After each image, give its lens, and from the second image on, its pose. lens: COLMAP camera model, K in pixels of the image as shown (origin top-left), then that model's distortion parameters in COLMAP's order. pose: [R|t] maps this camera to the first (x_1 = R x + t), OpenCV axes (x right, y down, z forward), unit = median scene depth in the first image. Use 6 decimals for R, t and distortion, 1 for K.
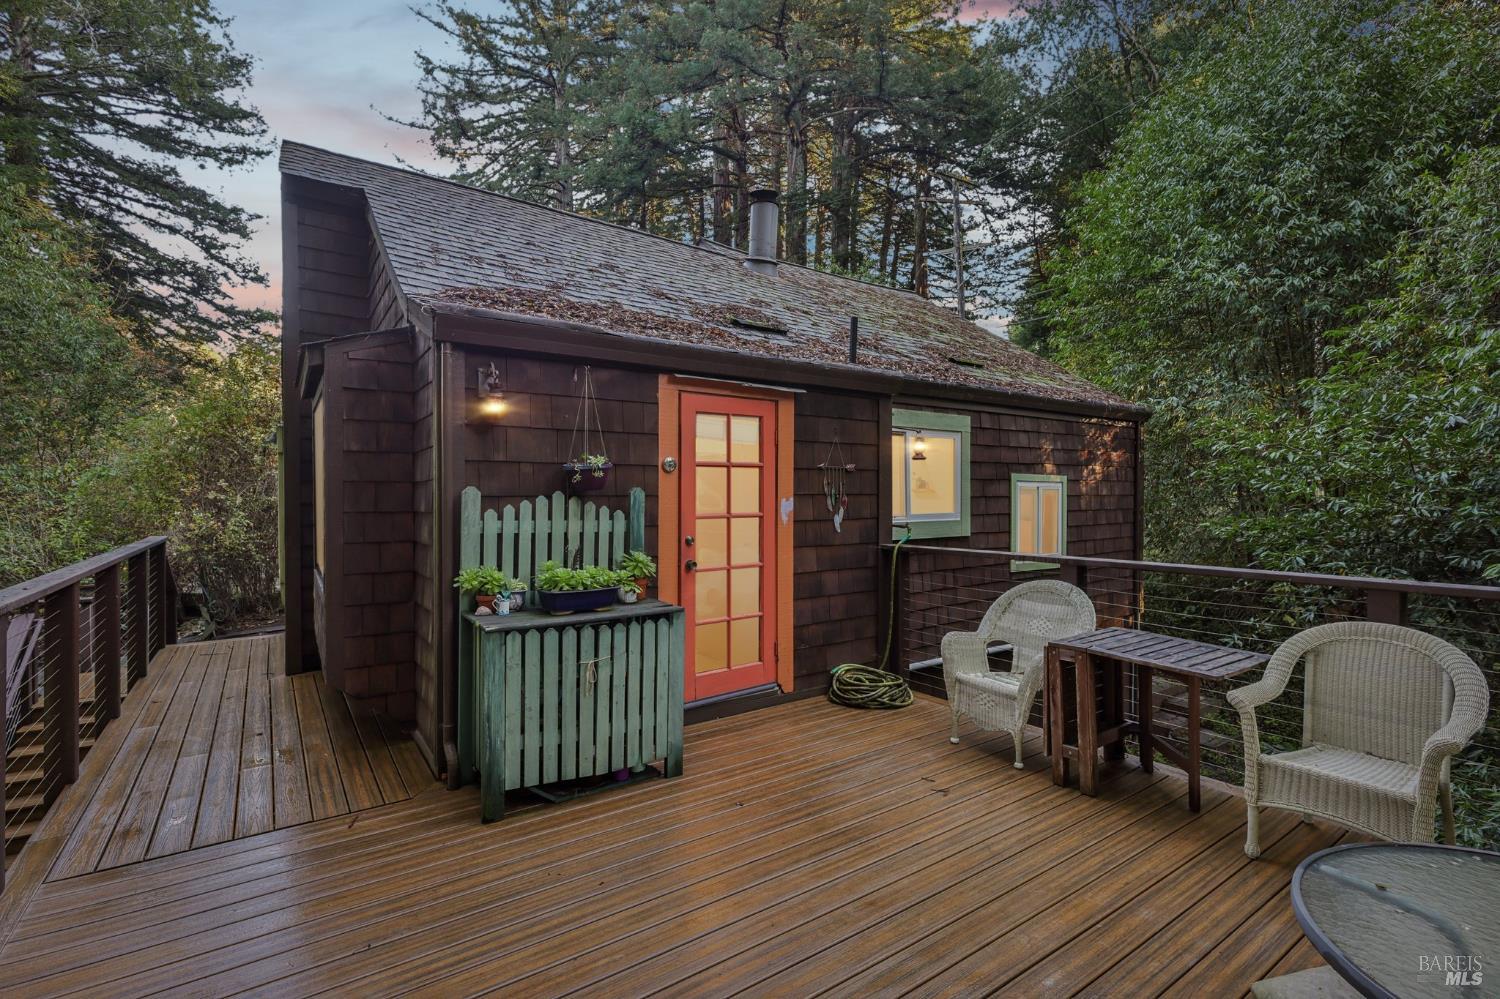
lens RADIAL K [[697.9, 0, 766.1], [0, 697.9, 497.3], [0, 0, 1]] dist [-0.001729, 0.002924]
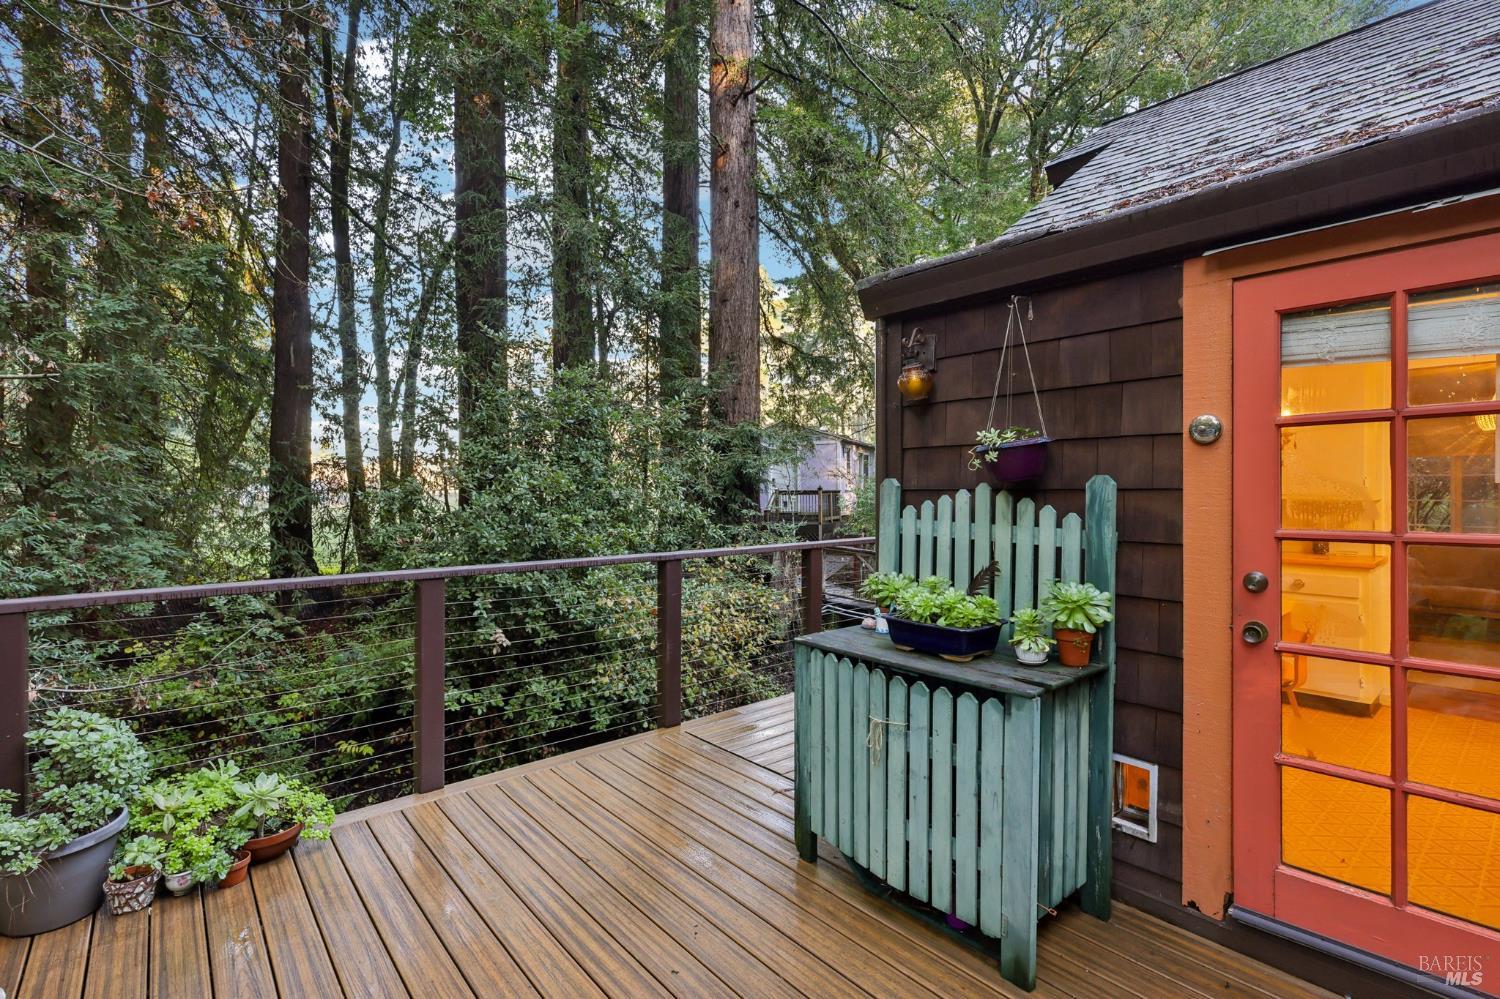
lens RADIAL K [[697.9, 0, 758.9], [0, 697.9, 485.9], [0, 0, 1]] dist [-0.001729, 0.002924]
pose [[0.108910, -0.001843, -0.994050, 0.325579], [-0.004591, 0.999987, -0.002357, -0.002340], [0.994041, 0.004820, 0.108900, 0.581730]]
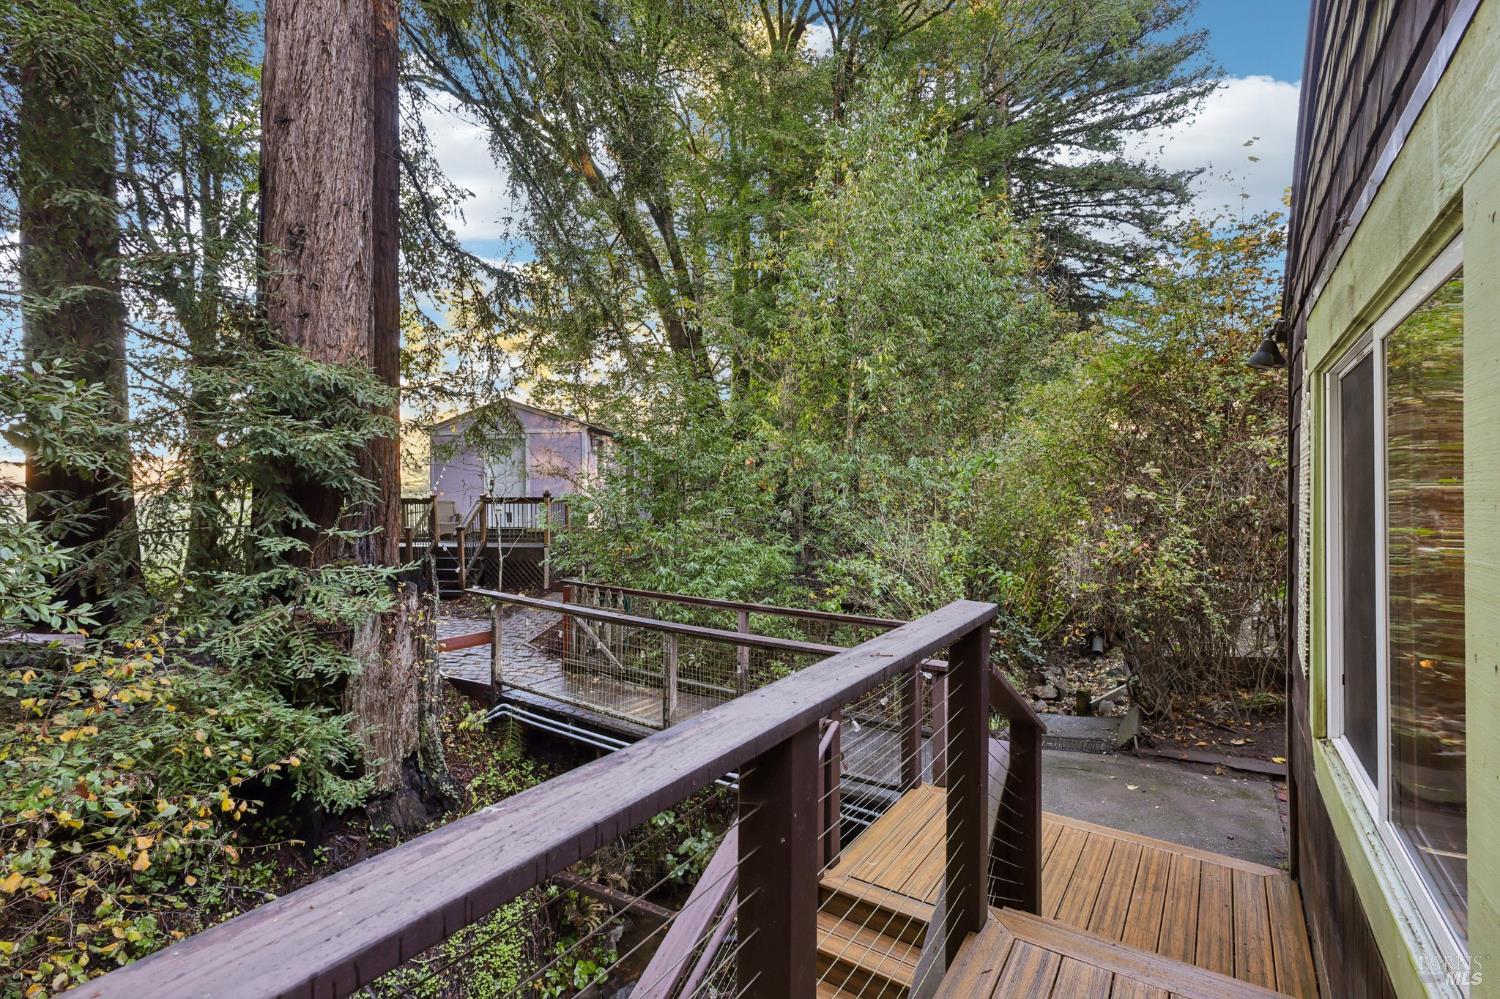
lens RADIAL K [[697.9, 0, 757.2], [0, 697.9, 500.3], [0, 0, 1]] dist [-0.001729, 0.002924]
pose [[0.375494, 0.006095, -0.926805, -0.881123], [-0.008915, 0.999956, 0.002965, 0.009261], [0.926782, 0.007149, 0.375532, 1.153858]]
